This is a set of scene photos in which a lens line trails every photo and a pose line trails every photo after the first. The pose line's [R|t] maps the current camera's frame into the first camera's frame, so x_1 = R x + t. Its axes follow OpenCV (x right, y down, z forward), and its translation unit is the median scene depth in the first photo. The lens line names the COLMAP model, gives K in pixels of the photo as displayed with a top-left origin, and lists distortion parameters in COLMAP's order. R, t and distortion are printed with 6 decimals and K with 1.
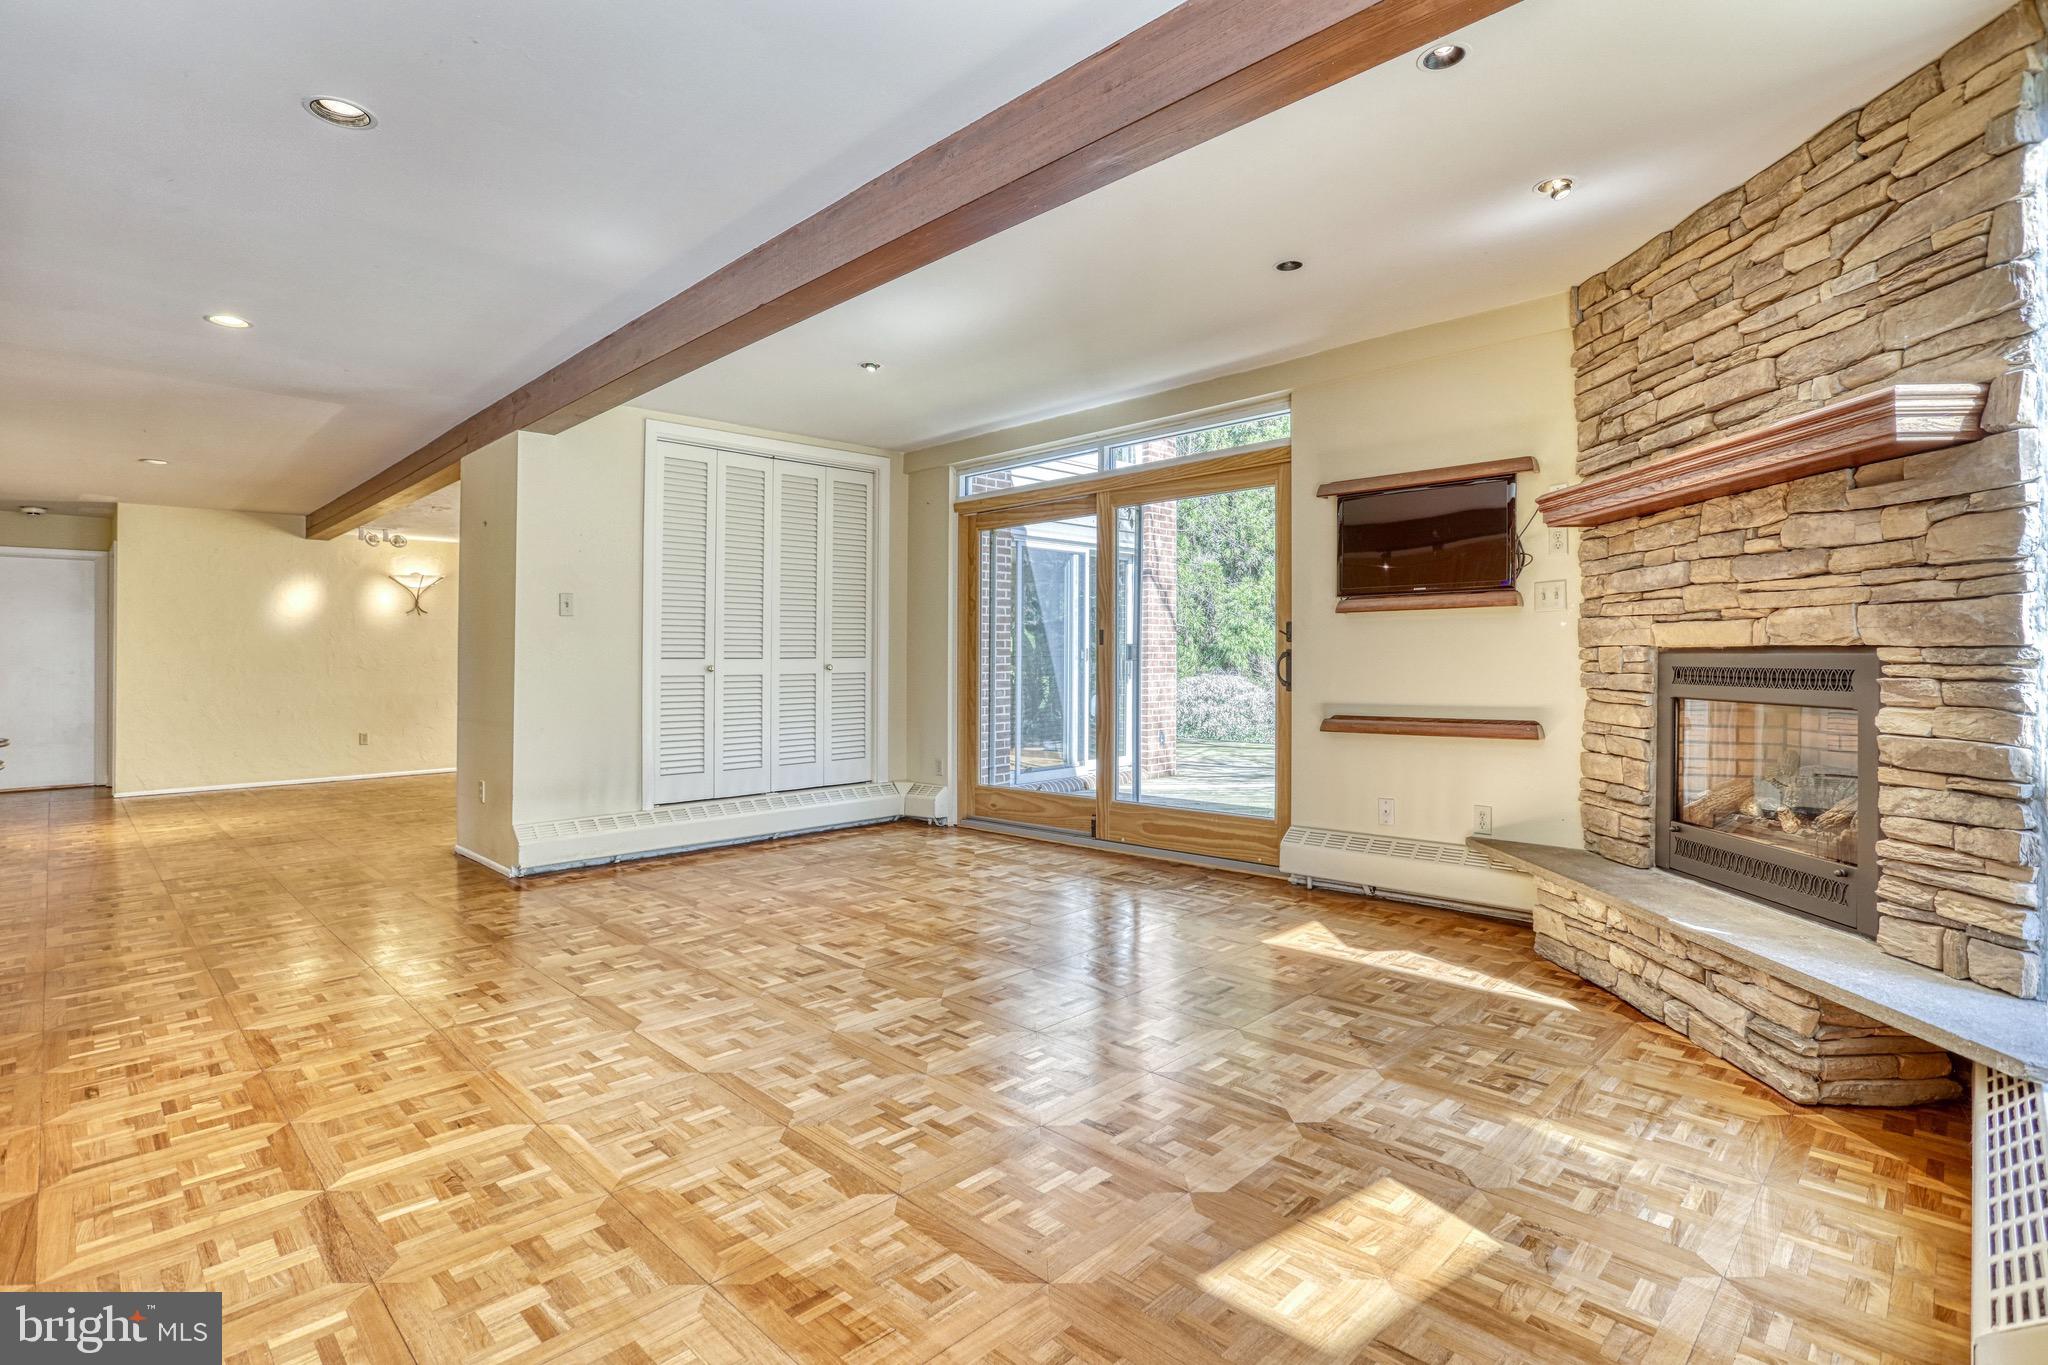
lens RADIAL K [[998.0, 0, 1027.5], [0, 998.0, 637.4], [0, 0, 1]] dist [-0.073217, 0.041939]
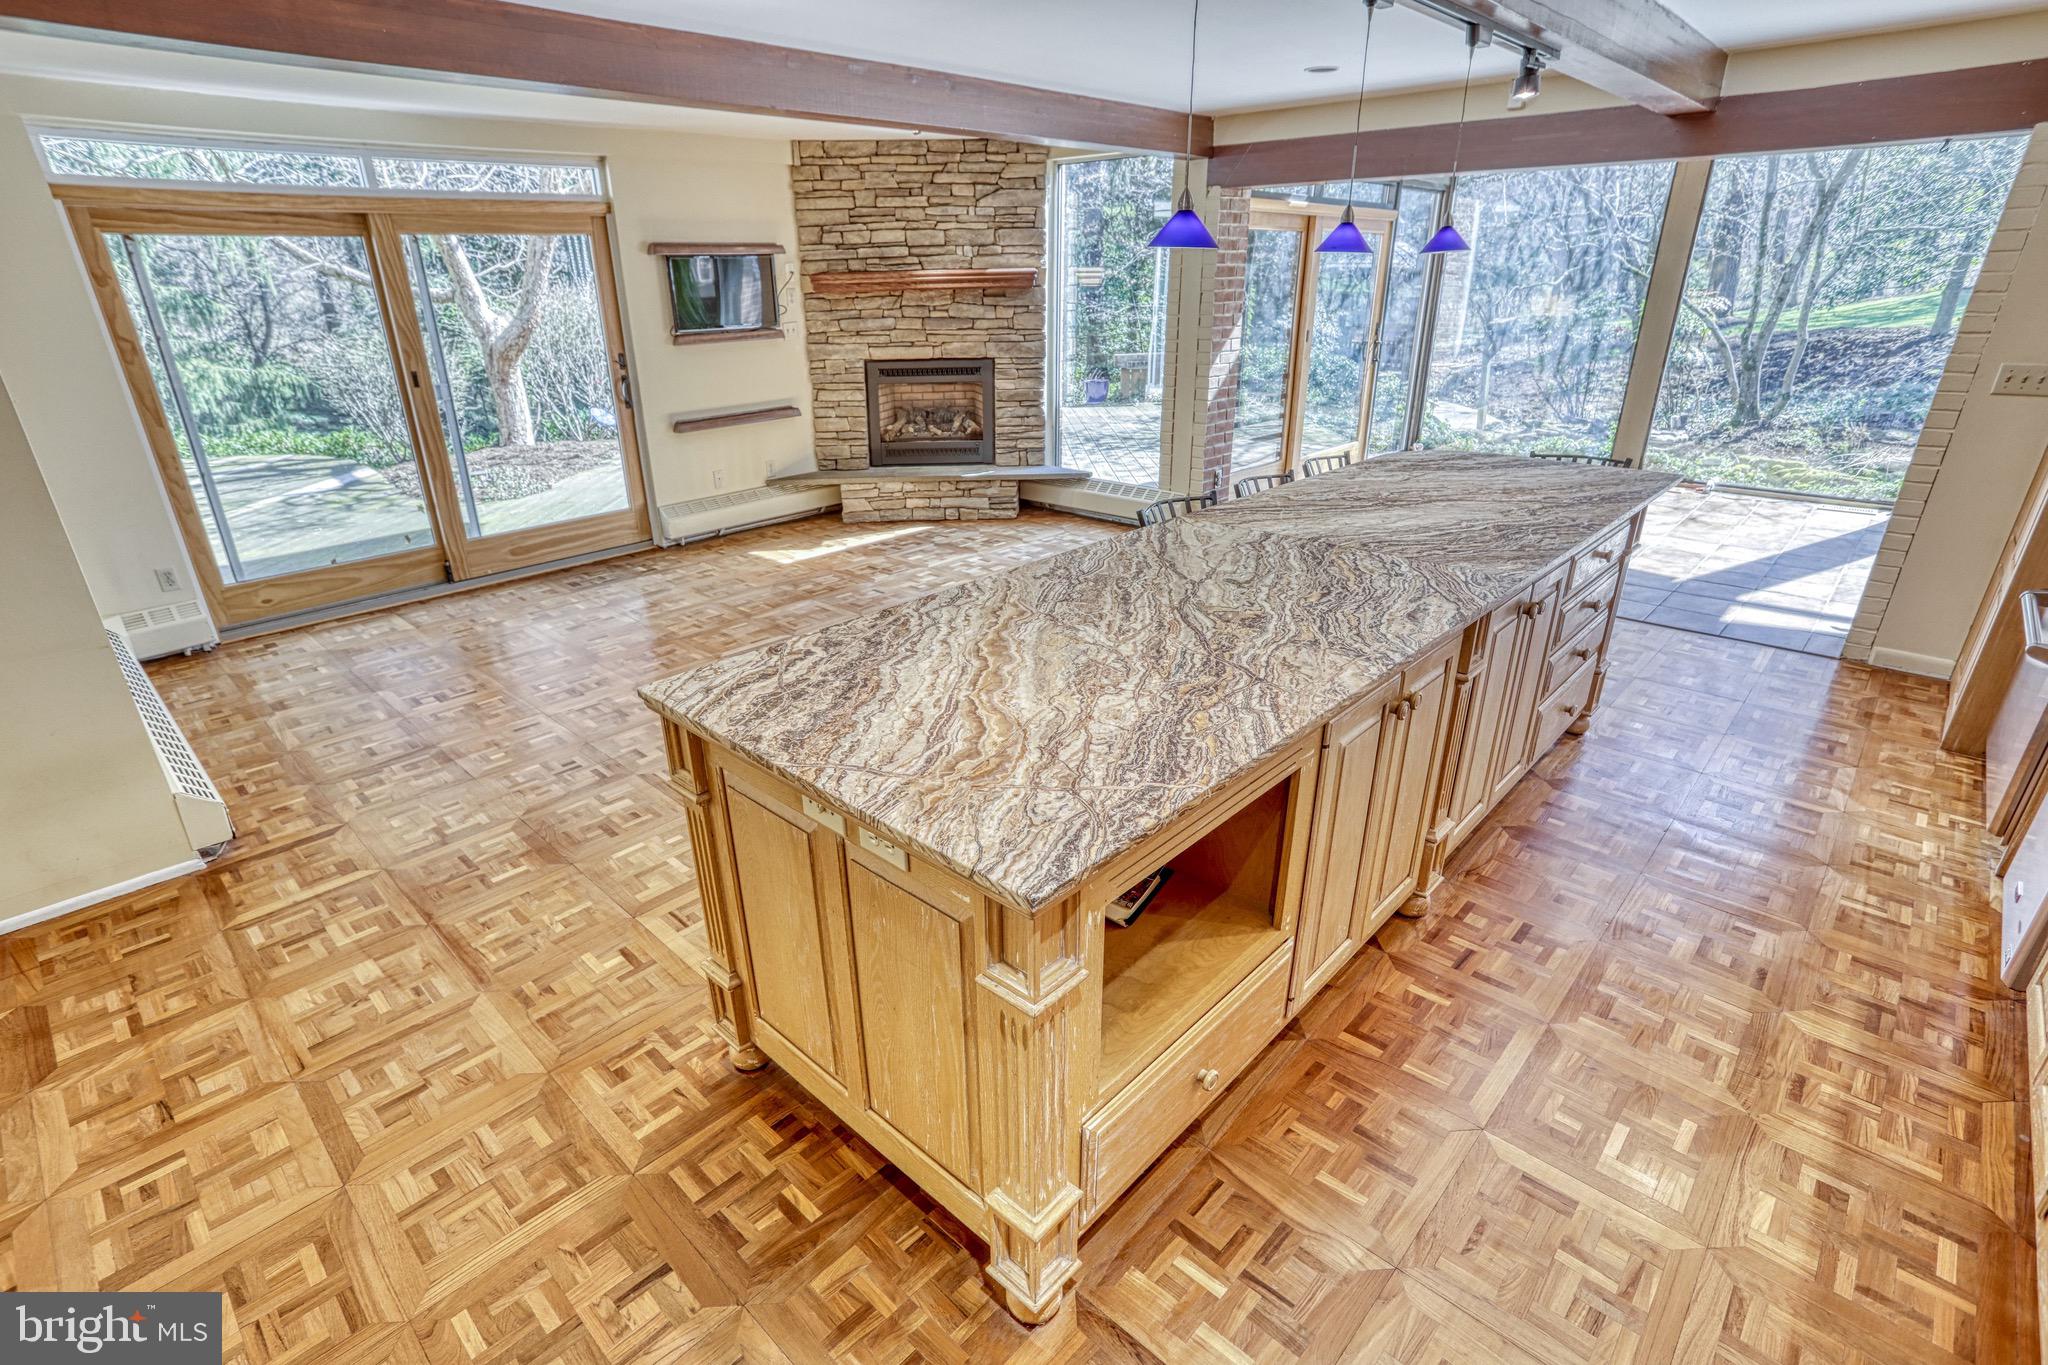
lens RADIAL K [[992.4, 0, 1053.9], [0, 992.4, 684.8], [0, 0, 1]] dist [-0.068776, 0.034337]
pose [[-0.038133, -0.378844, 0.924675, -1.467039], [-0.007108, 0.925427, 0.378859, -0.135527], [-0.999247, 0.007874, -0.037982, 0.655042]]
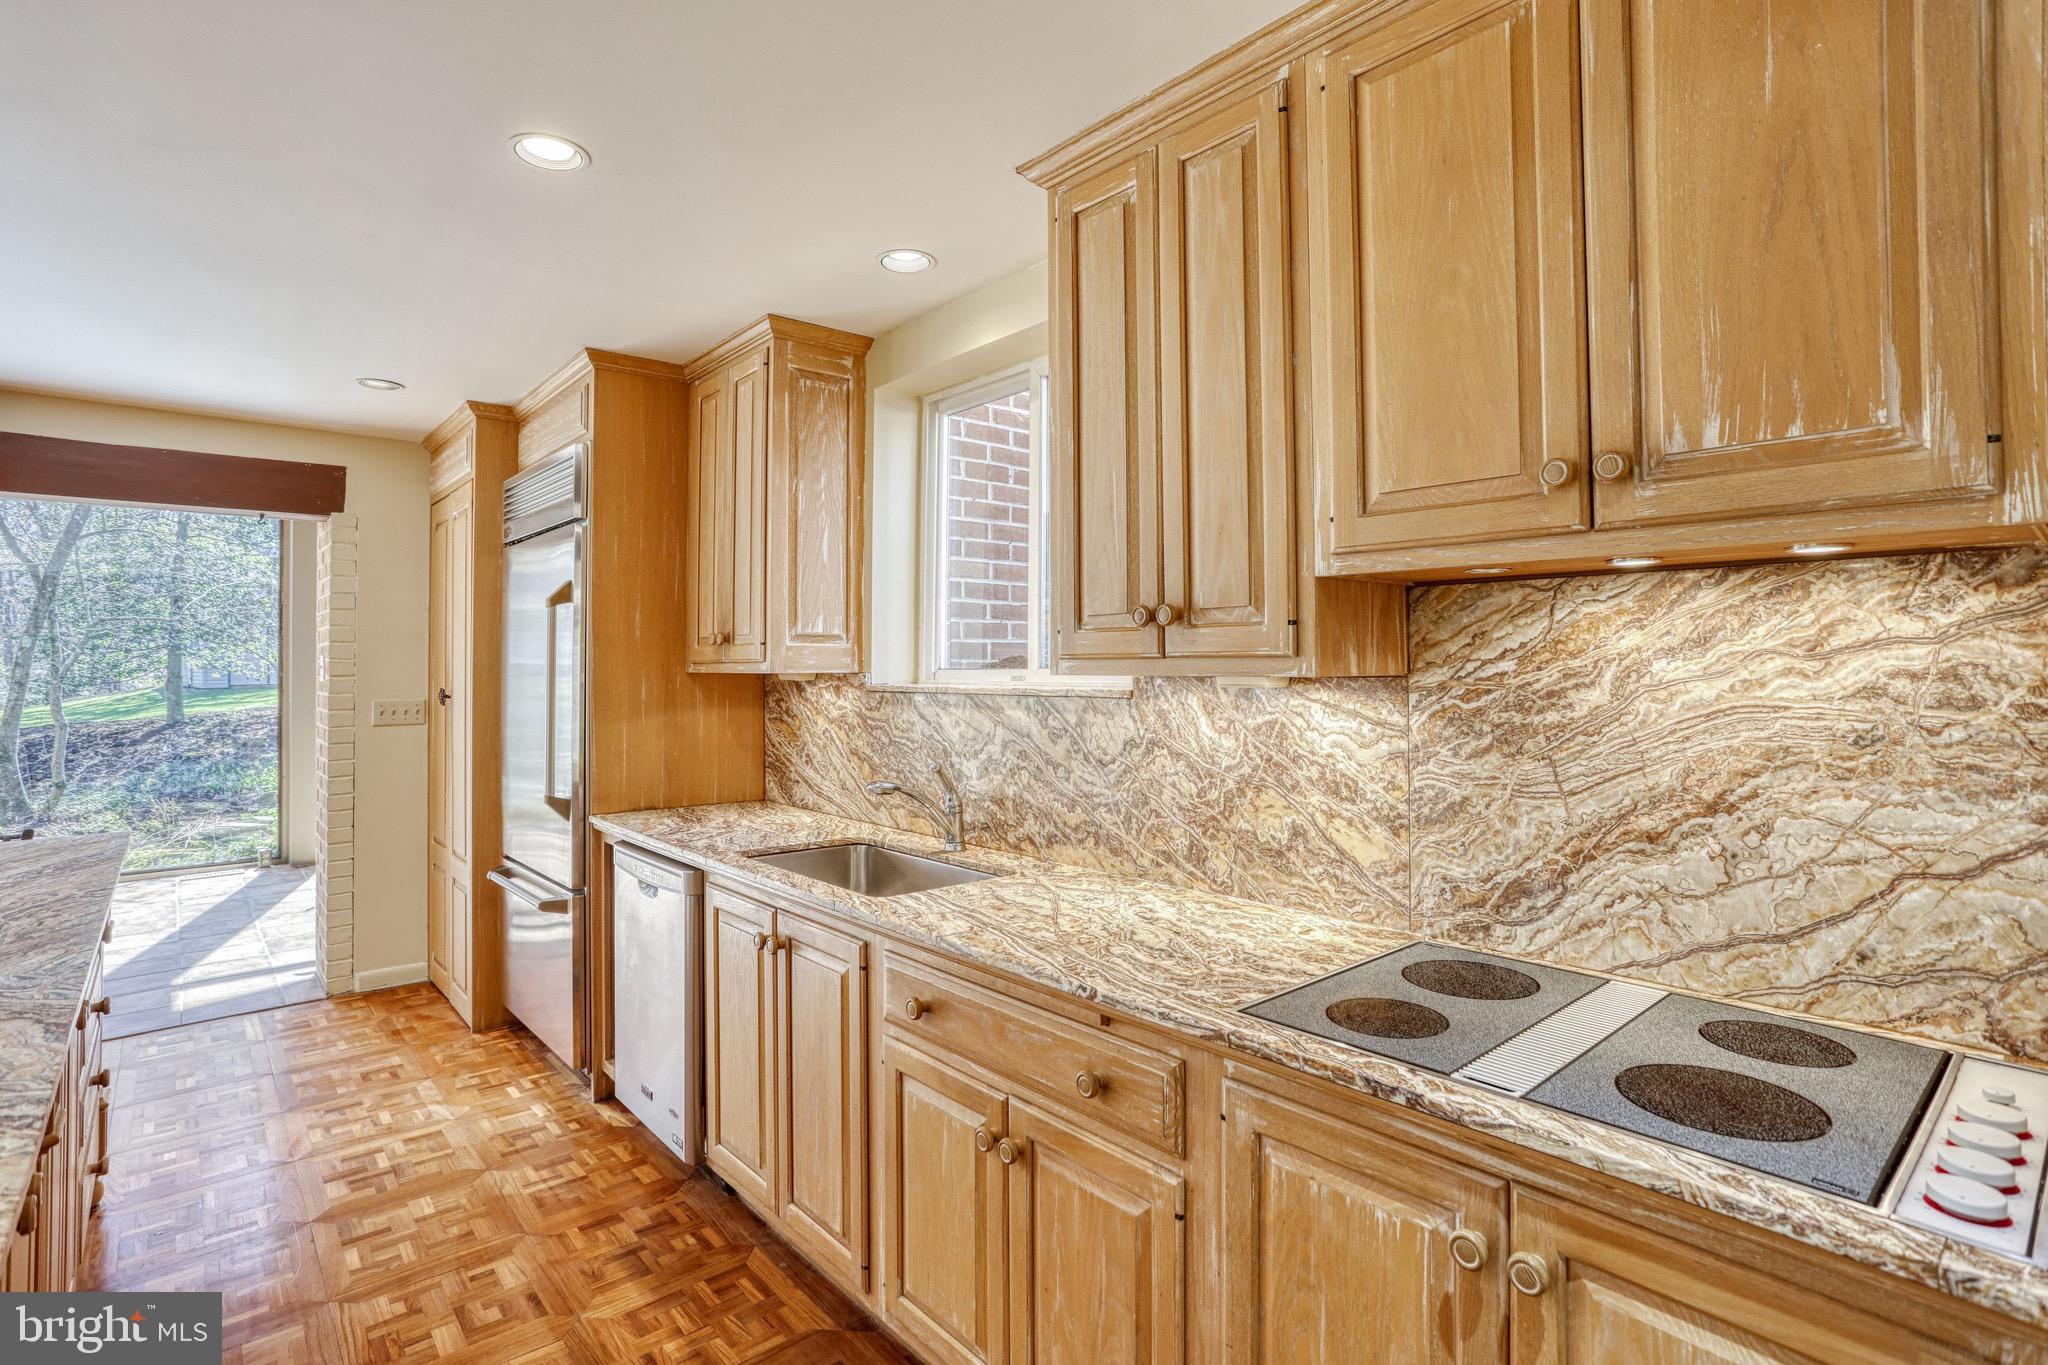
lens RADIAL K [[996.0, 0, 1023.7], [0, 996.0, 654.7], [0, 0, 1]] dist [-0.073453, 0.038874]
pose [[-0.997052, 0.017658, 0.074673, -1.293406], [0.014894, 0.999189, -0.037402, -0.067548], [-0.075273, -0.036180, -0.996506, 0.719399]]
